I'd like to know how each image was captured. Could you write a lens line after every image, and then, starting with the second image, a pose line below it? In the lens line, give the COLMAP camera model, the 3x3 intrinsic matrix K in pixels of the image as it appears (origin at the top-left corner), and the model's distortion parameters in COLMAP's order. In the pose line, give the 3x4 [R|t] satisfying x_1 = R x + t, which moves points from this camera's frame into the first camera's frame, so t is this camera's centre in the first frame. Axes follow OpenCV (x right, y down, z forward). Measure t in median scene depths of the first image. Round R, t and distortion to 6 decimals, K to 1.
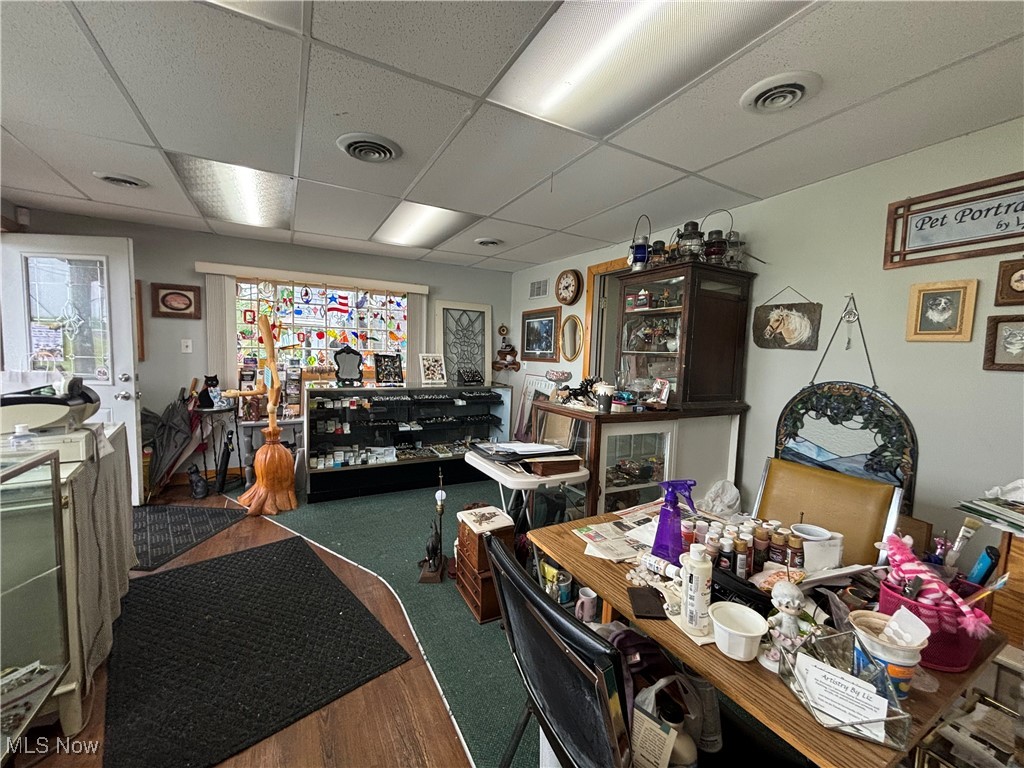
lens RADIAL K [[411.4, 0, 512.0], [0, 411.4, 384.0], [0, 0, 1]] dist [0.001059, -0.000639]
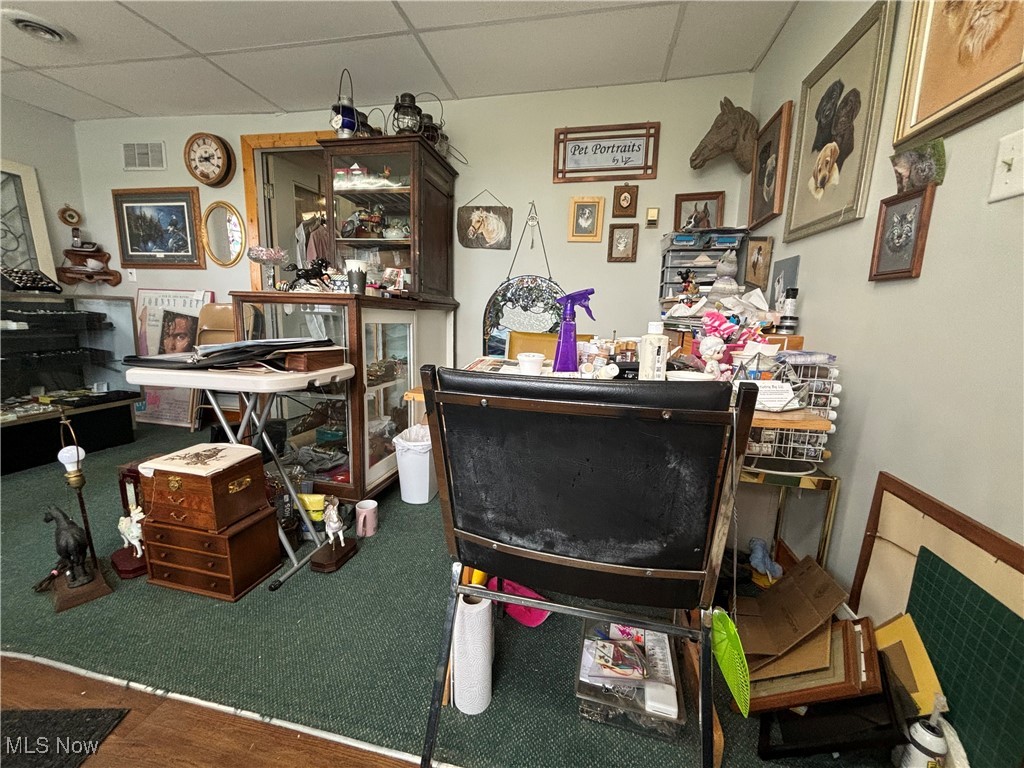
lens RADIAL K [[413.5, 0, 512.0], [0, 413.5, 384.0], [0, 0, 1]] dist [0.001045, 0.000213]
pose [[0.648576, -0.140317, 0.748105, -0.124663], [0.049906, 0.988585, 0.142155, 0.081530], [-0.759512, -0.054863, 0.648175, 0.123957]]
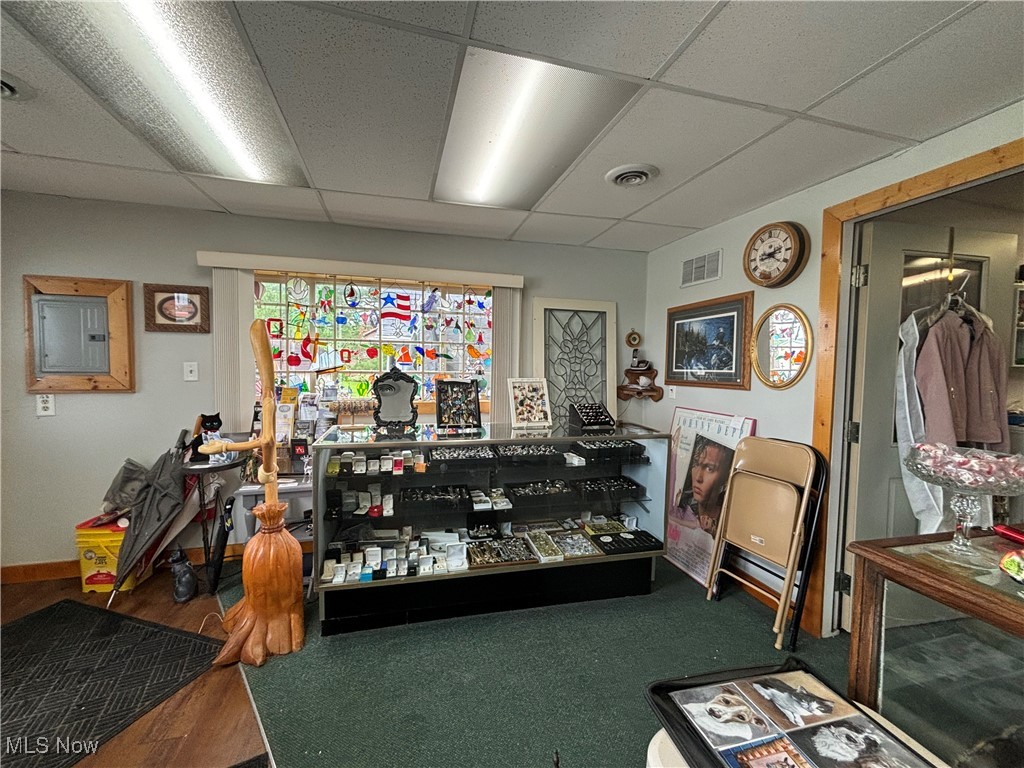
lens RADIAL K [[411.4, 0, 512.0], [0, 411.4, 384.0], [0, 0, 1]] dist [0.001059, -0.000639]
pose [[0.974133, -0.005552, -0.225908, -0.086648], [-0.003163, 0.999265, -0.038200, -0.044490], [0.225954, 0.037927, 0.973399, 0.431378]]
